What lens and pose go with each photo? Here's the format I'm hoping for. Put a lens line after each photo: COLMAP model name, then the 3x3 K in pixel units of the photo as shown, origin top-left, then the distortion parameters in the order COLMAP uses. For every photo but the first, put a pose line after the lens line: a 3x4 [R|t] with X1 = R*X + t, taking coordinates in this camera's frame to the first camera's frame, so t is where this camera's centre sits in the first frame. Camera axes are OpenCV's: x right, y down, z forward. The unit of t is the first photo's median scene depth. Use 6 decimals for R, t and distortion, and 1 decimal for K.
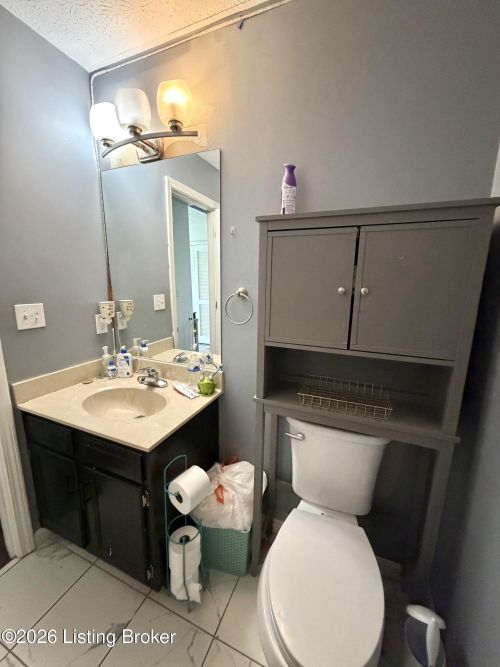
lens RADIAL K [[265.4, 0, 248.2], [0, 265.4, 334.9], [0, 0, 1]] dist [0.000250, -0.000108]
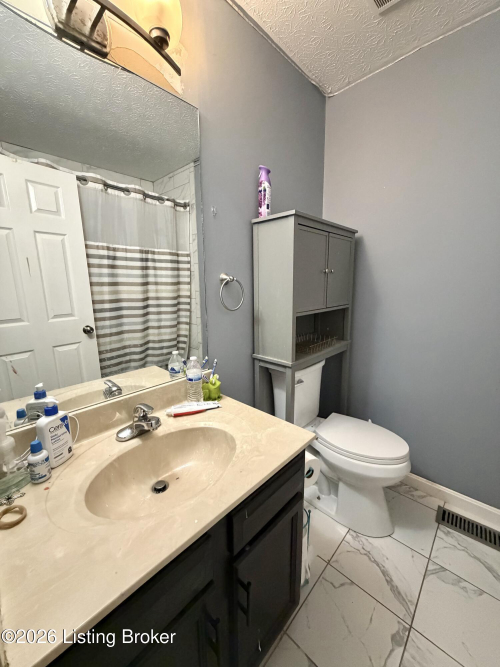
lens RADIAL K [[265.4, 0, 249.2], [0, 265.4, 330.0], [0, 0, 1]] dist [0.000250, -0.000108]
pose [[0.342910, -0.193909, 0.919136, -0.840603], [0.199864, 0.971120, 0.130311, -0.075606], [-0.917860, 0.139017, 0.371762, 0.542168]]
